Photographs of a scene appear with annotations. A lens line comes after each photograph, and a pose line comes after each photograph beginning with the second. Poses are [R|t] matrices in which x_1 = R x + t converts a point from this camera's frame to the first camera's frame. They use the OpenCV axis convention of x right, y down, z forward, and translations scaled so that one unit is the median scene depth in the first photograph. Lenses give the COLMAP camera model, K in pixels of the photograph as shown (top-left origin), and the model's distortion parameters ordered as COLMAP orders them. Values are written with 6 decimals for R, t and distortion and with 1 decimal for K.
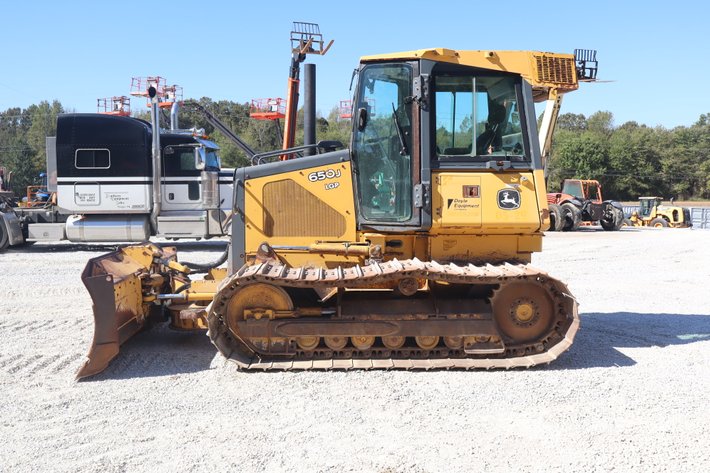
lens RADIAL K [[710.4, 0, 355.0], [0, 710.4, 236.5], [0, 0, 1]] dist [-0.006591, 0.019146]
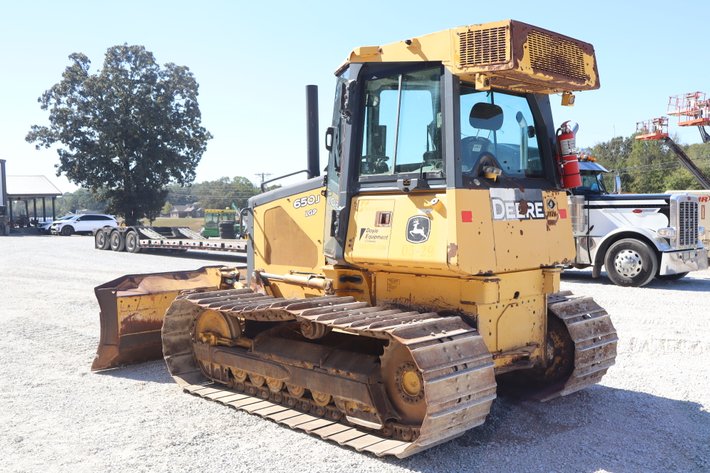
lens RADIAL K [[710.4, 0, 355.0], [0, 710.4, 236.5], [0, 0, 1]] dist [-0.006591, 0.019146]
pose [[0.665235, 0.018783, -0.746398, 0.732711], [-0.045161, 0.998865, -0.015114, -0.030297], [0.745267, 0.043763, 0.665328, 0.447067]]
